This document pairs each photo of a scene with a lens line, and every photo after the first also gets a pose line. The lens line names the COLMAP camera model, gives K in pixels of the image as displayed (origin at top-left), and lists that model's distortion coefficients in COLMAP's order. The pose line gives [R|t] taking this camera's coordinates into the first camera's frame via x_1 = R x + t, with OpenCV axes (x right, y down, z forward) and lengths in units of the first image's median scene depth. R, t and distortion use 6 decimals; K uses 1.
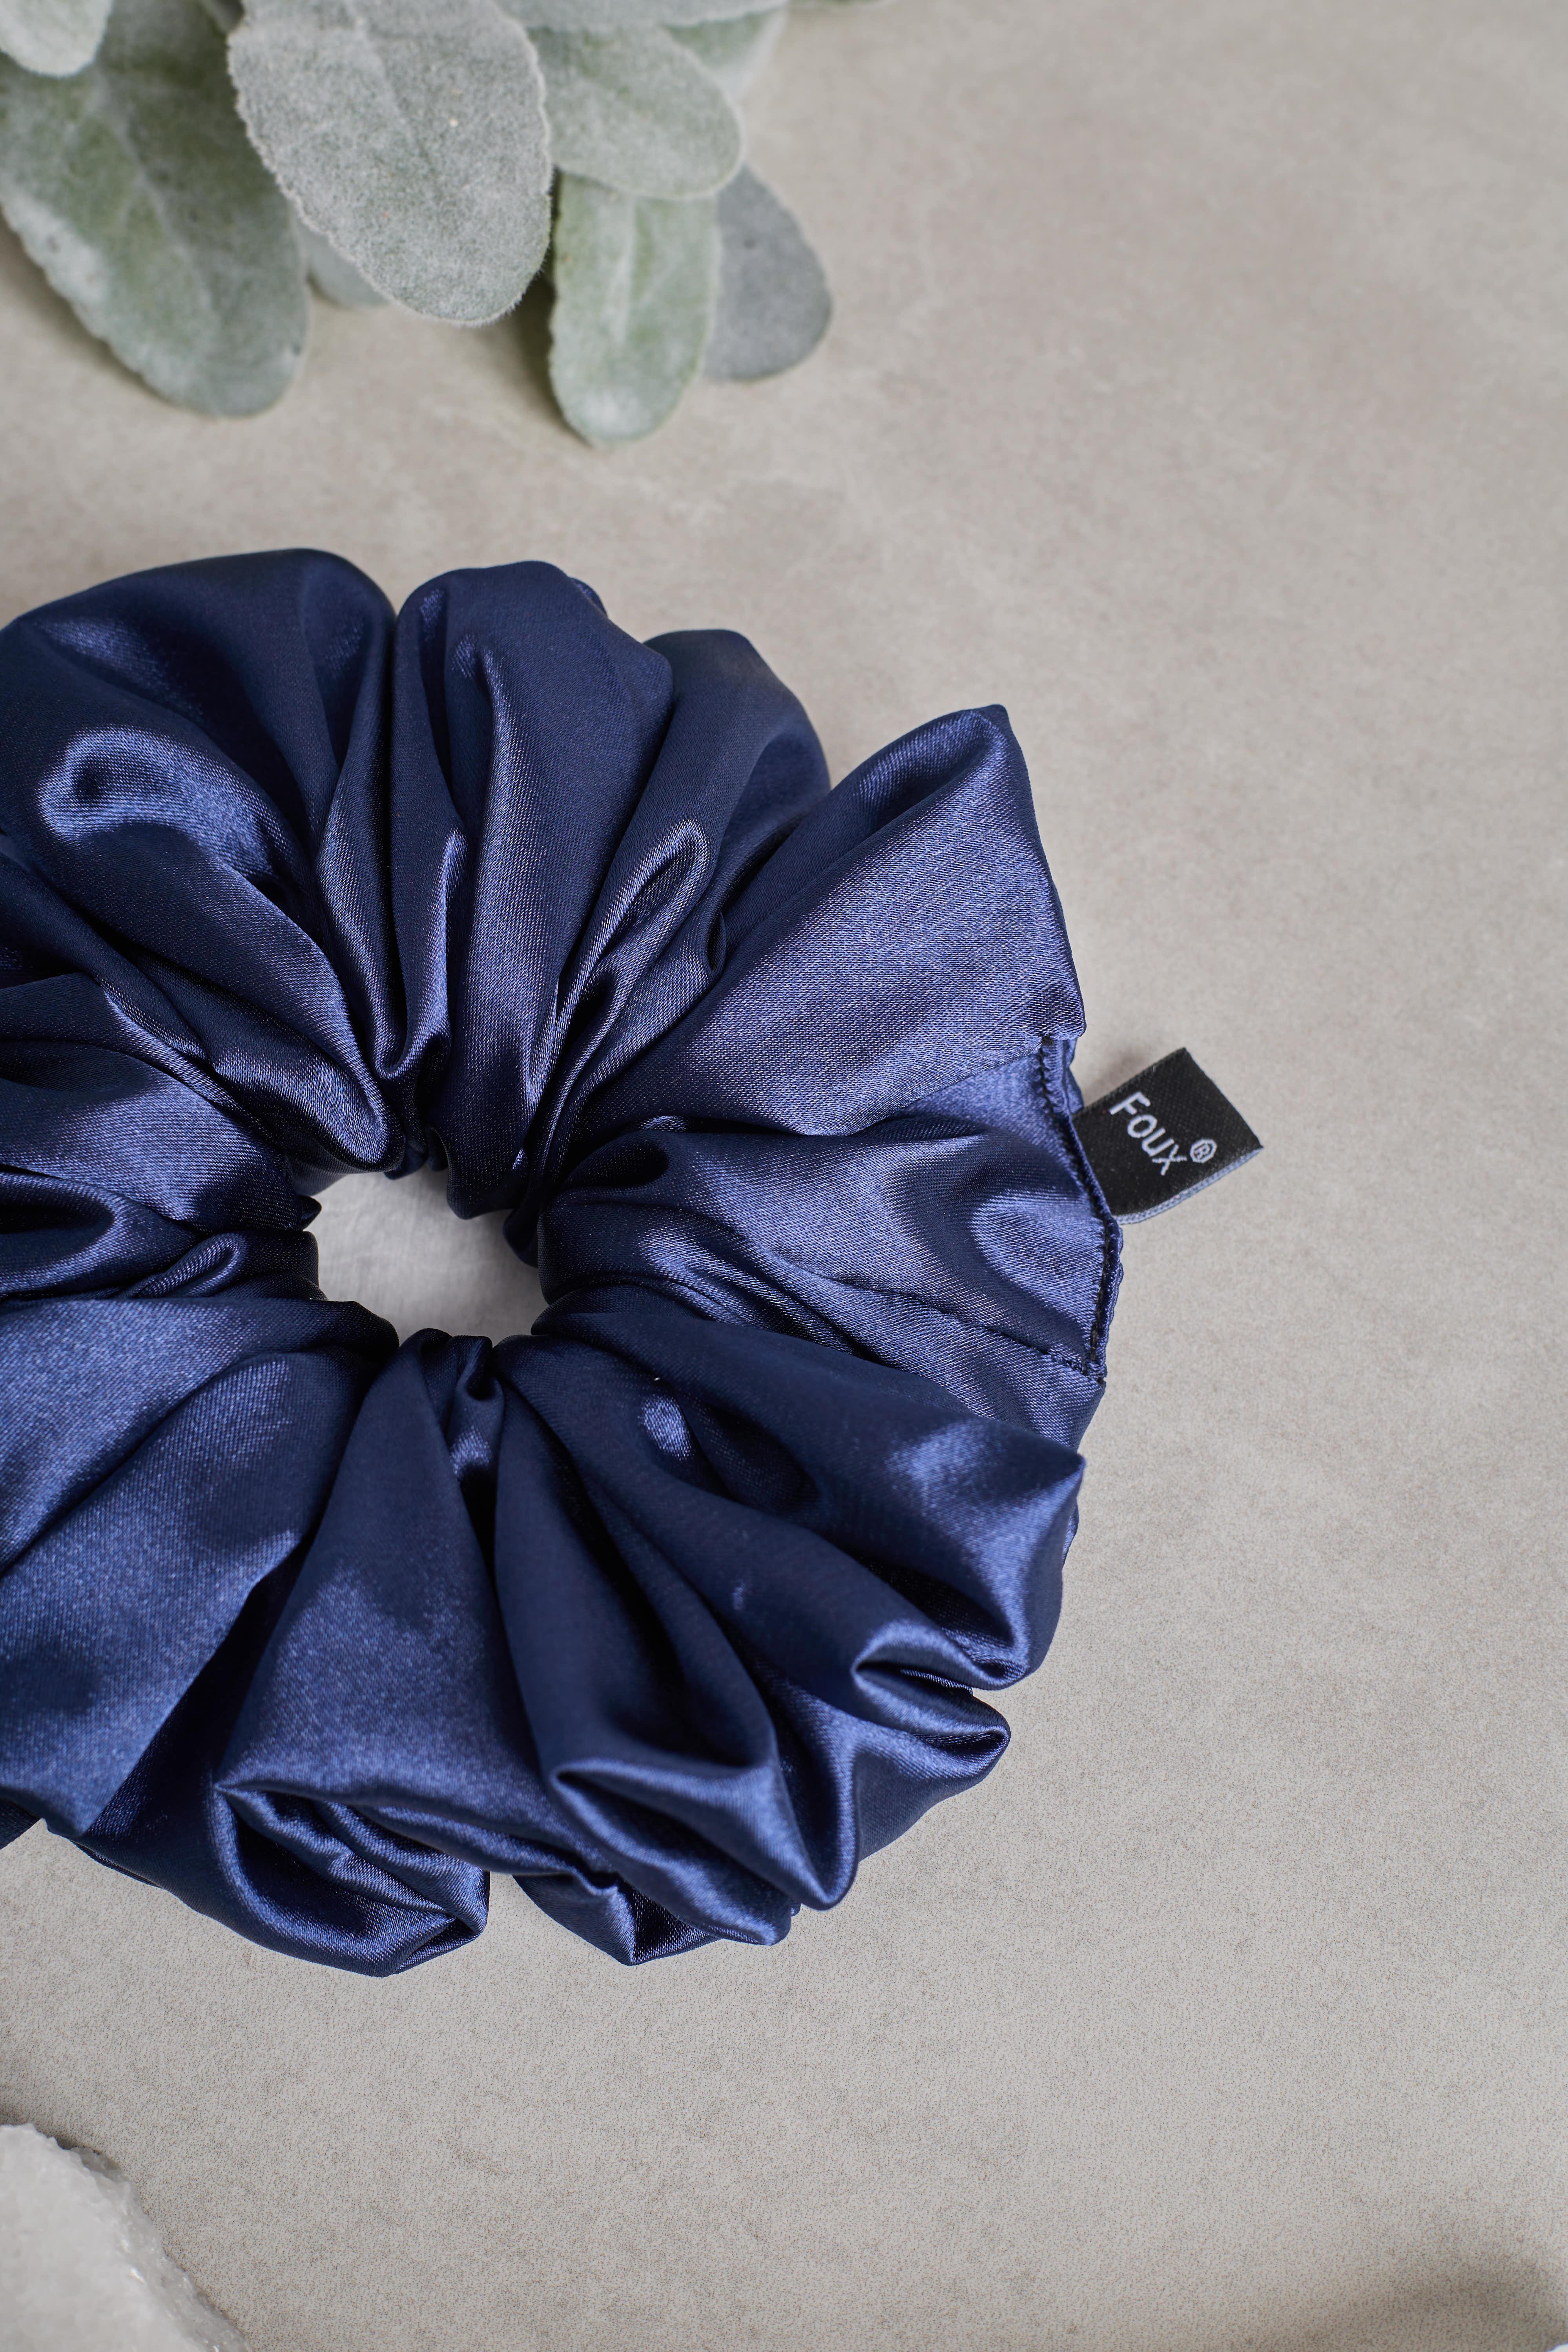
lens RADIAL K [[3829.2, 0, 791.1], [0, 3829.2, 1166.4], [0, 0, 1]] dist [-0.016463, -0.561656]
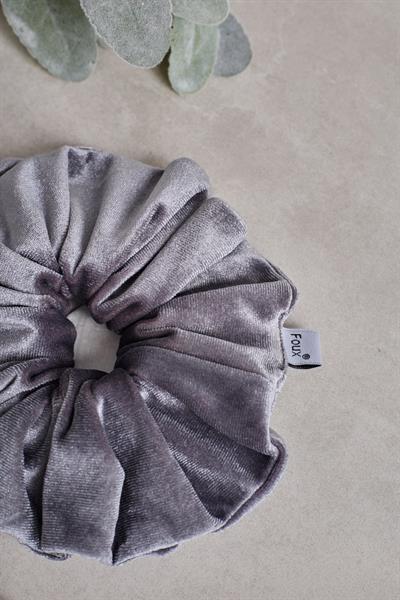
lens RADIAL K [[997.7, 0, 200.0], [0, 997.7, 300.0], [0, 0, 1]] dist [-0.023214, -0.561177]
pose [[0.999387, 0.033688, -0.009529, -0.022167], [-0.032646, 0.995041, 0.093960, -0.100001], [0.012647, -0.093592, 0.995530, 0.121069]]
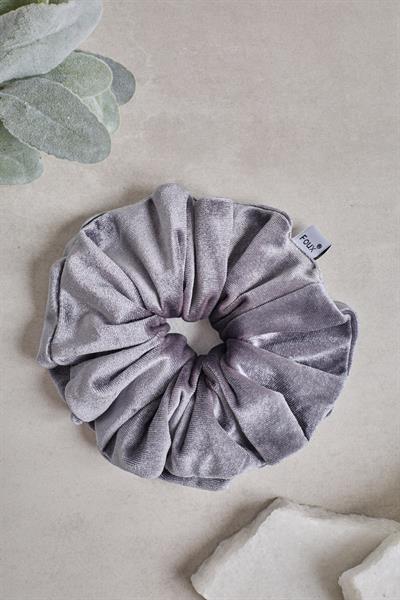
lens RADIAL K [[948.3, 0, 200.0], [0, 948.3, 300.0], [0, 0, 1]] dist [0.018375, -0.575029]
pose [[0.796145, -0.604798, 0.019317, -0.114164], [0.552185, 0.739202, 0.385580, -0.447489], [-0.247477, -0.296311, 0.922472, -0.080983]]
